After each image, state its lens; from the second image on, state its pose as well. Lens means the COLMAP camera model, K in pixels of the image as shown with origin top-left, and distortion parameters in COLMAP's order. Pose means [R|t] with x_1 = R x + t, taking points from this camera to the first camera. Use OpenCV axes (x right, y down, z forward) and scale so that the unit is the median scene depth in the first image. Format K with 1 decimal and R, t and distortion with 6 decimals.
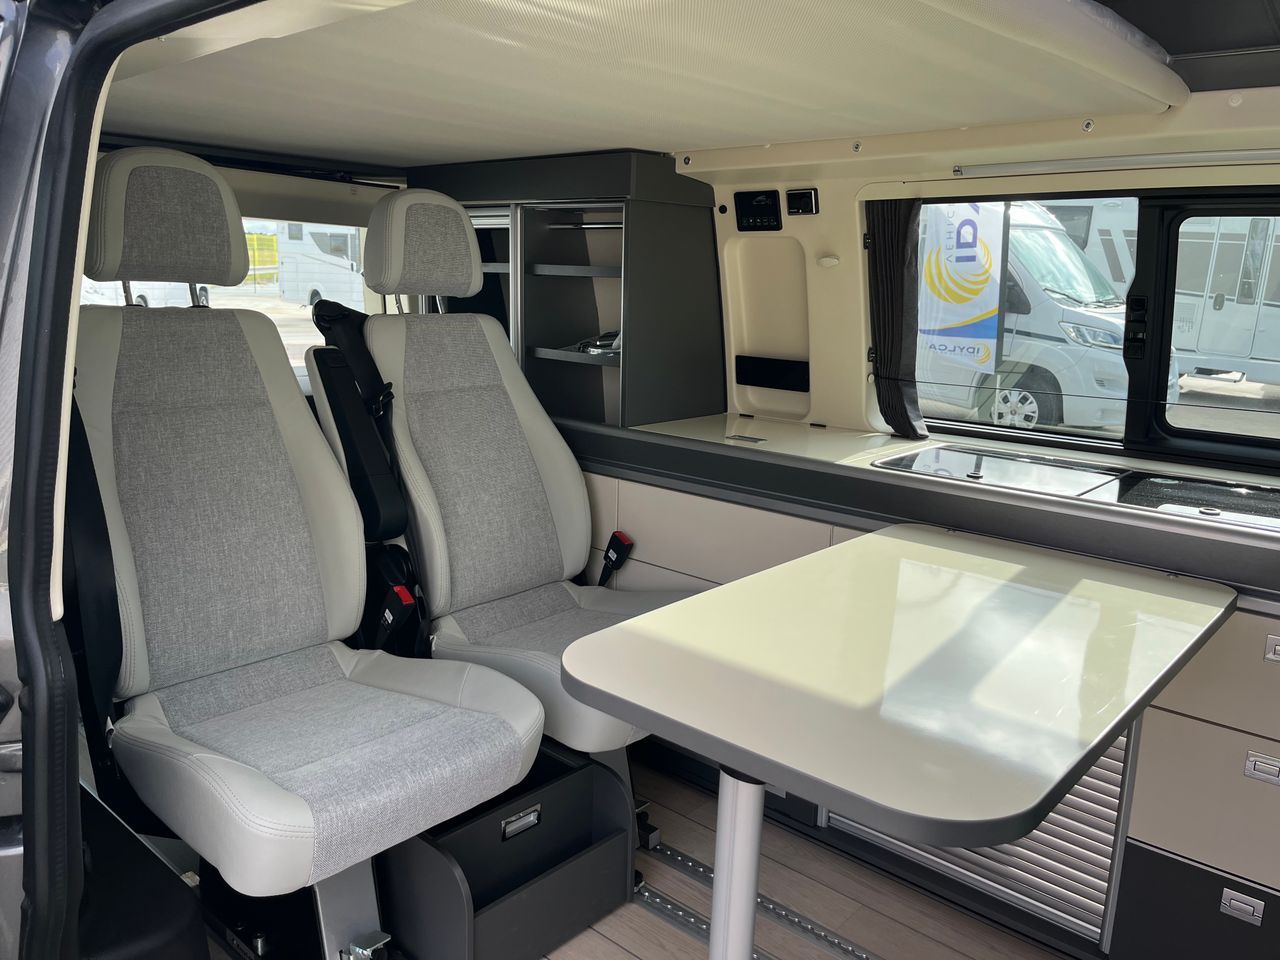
lens RADIAL K [[973.8, 0, 647.5], [0, 973.8, 475.5], [0, 0, 1]] dist [0.060794, -0.086233]
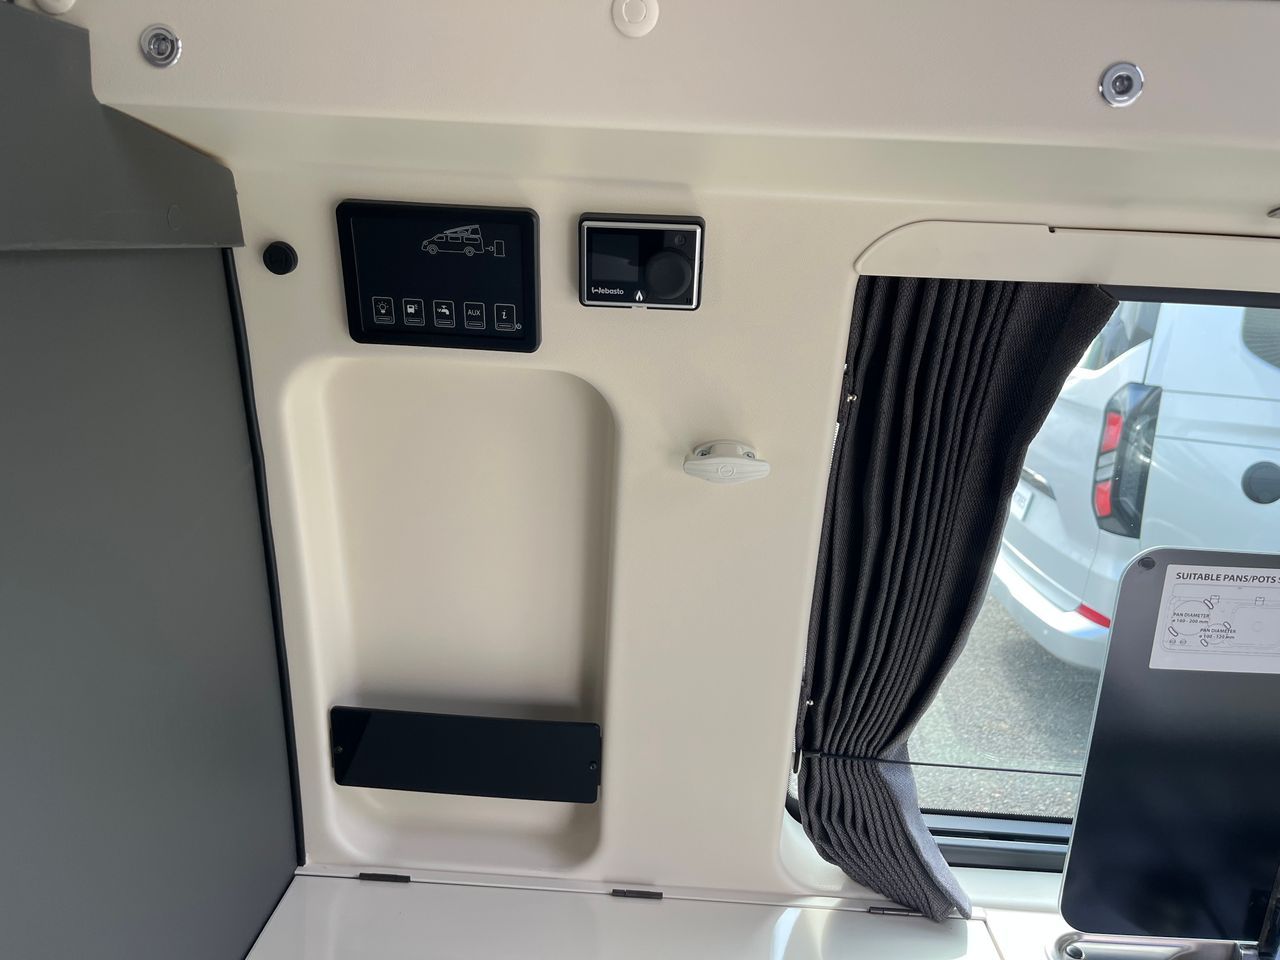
lens RADIAL K [[956.2, 0, 640.0], [0, 956.2, 480.0], [0, 0, 1]] dist [0.038854, -0.078050]
pose [[0.769111, -0.128261, 0.626112, -0.018989], [0.099351, 0.991740, 0.081119, -0.238066], [-0.631345, -0.000185, 0.775502, 0.783457]]
